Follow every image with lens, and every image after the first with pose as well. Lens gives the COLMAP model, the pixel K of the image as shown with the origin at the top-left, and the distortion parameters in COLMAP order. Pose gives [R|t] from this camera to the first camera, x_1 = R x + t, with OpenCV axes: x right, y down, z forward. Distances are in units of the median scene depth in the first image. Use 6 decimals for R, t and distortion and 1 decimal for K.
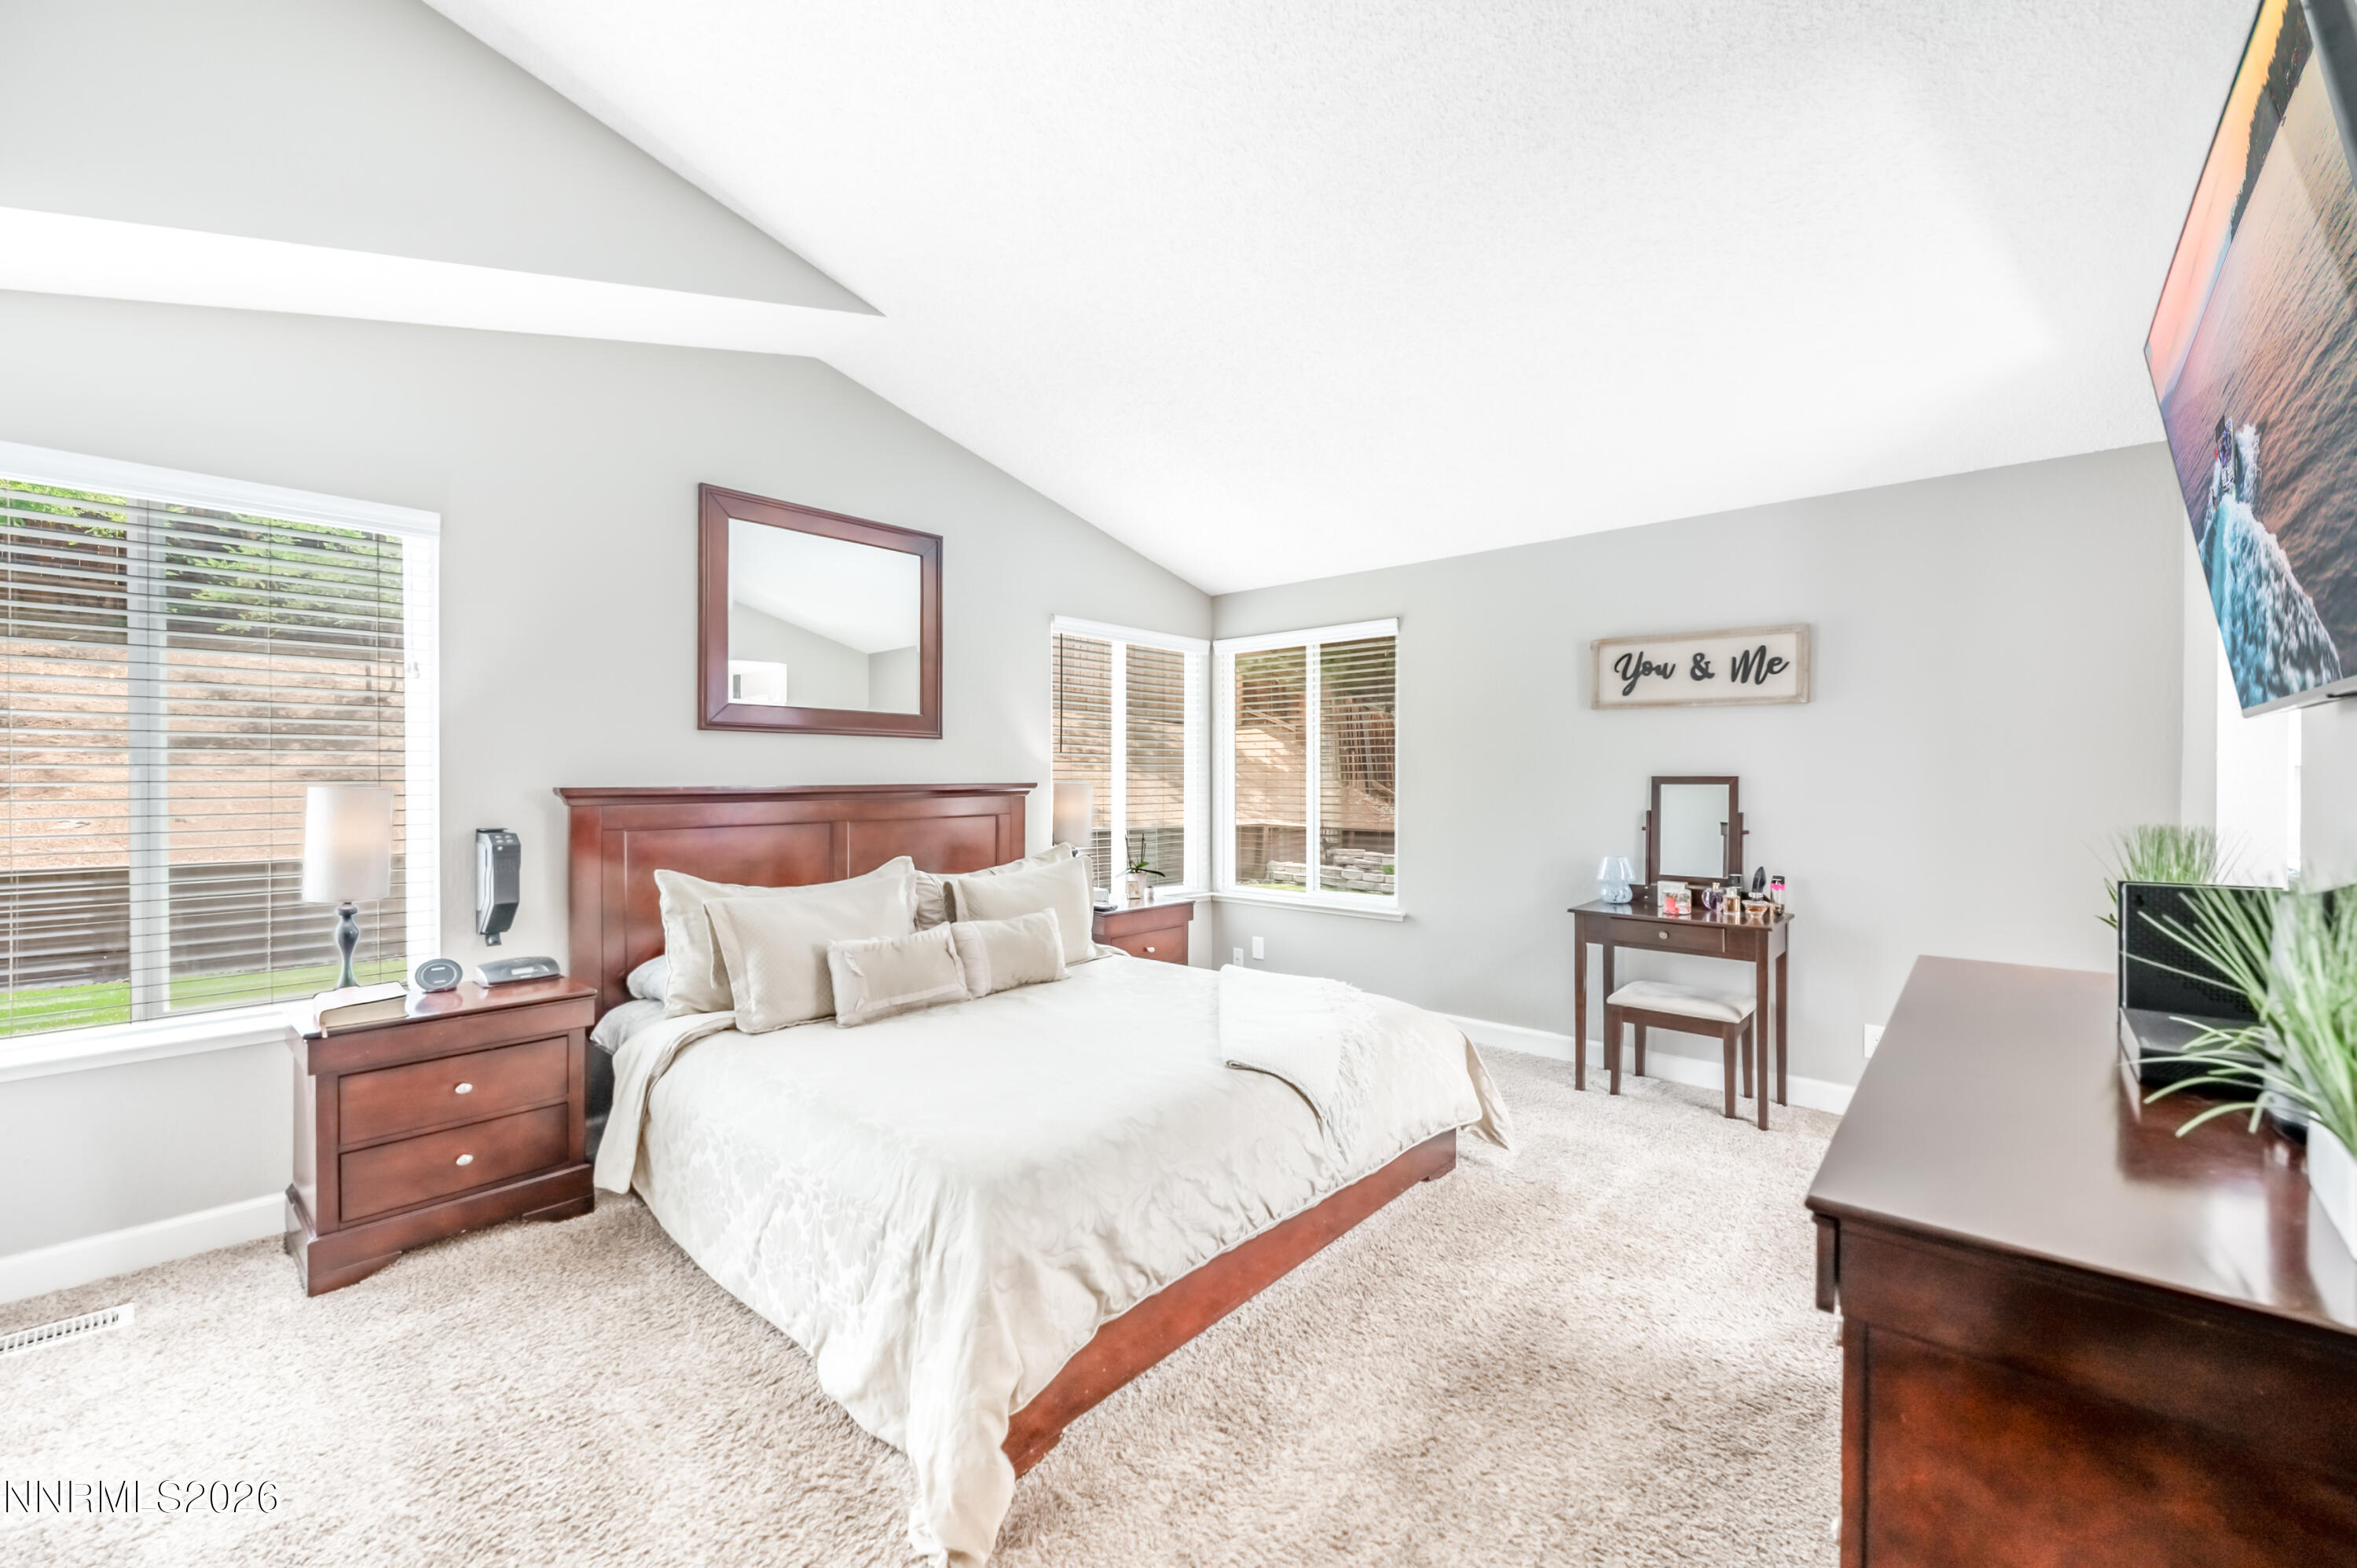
lens RADIAL K [[939.1, 0, 1180.3], [0, 939.1, 779.0], [0, 0, 1]] dist [-0.000402, 0.000040]
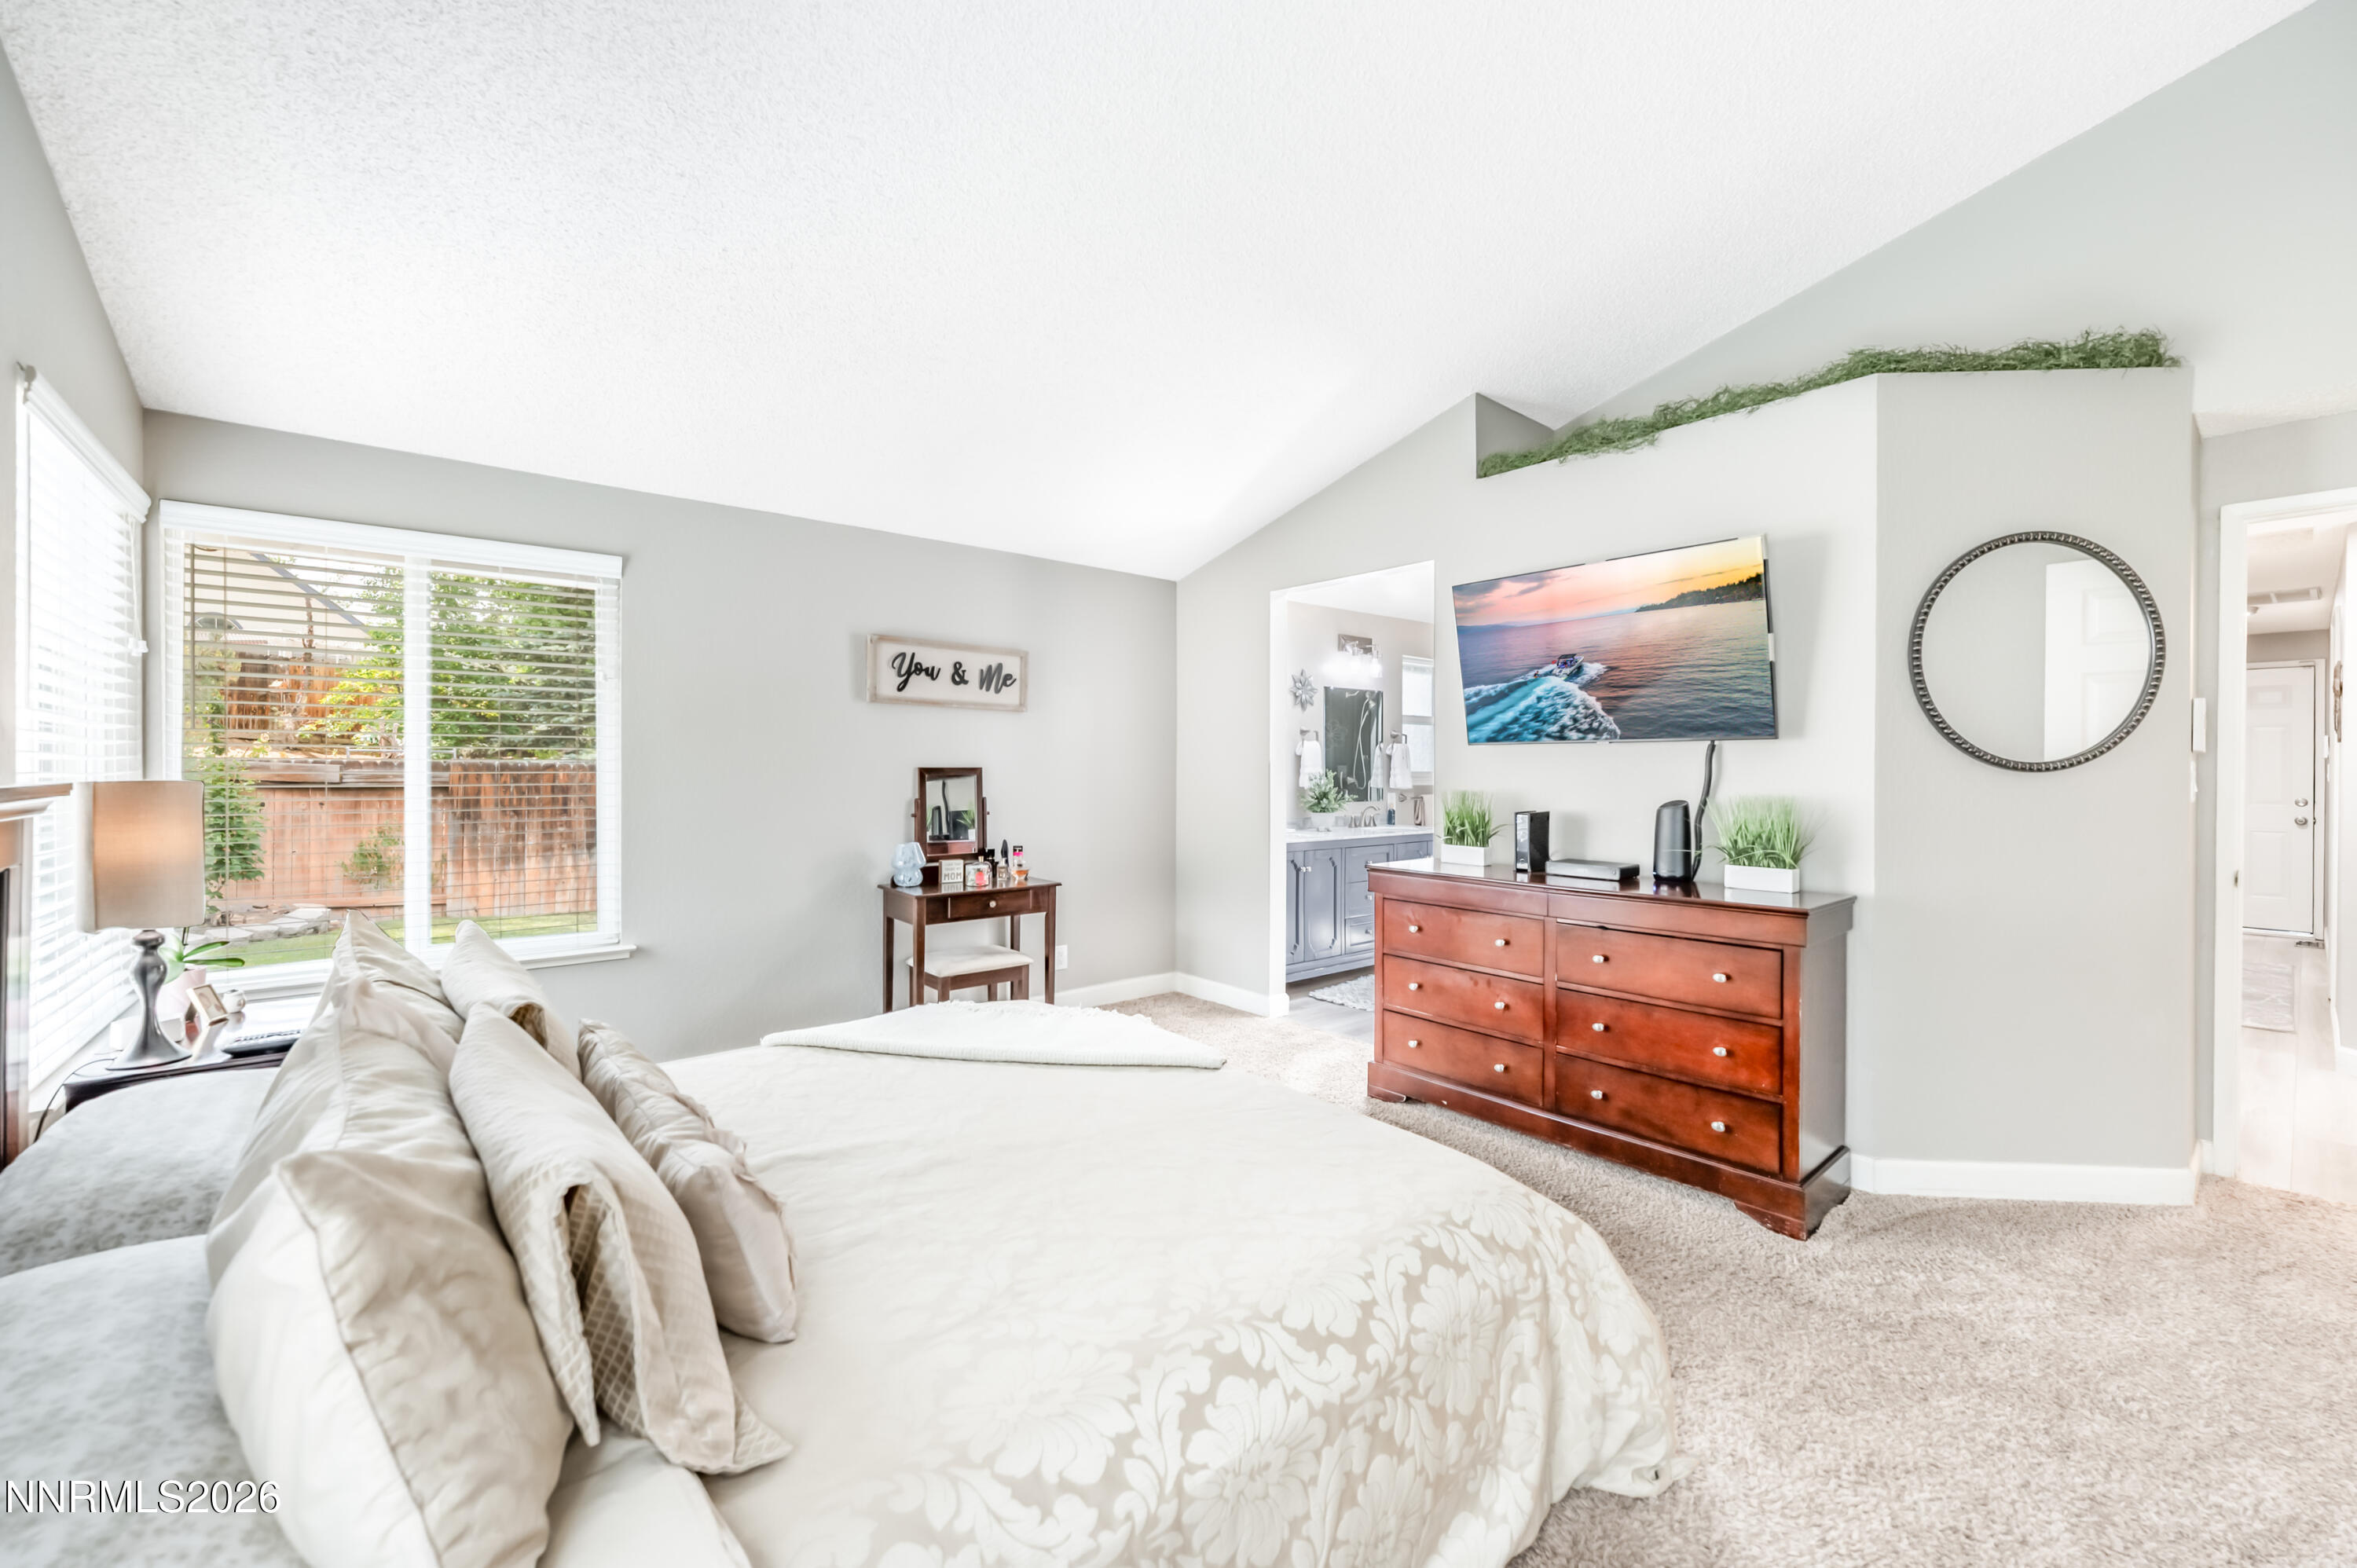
lens RADIAL K [[939.1, 0, 1179.3], [0, 939.1, 777.9], [0, 0, 1]] dist [-0.000402, 0.000040]
pose [[0.155342, -0.005907, 0.987843, -0.552619], [0.004959, 0.999974, 0.005200, 0.004908], [-0.987848, 0.004091, 0.155367, 0.549461]]
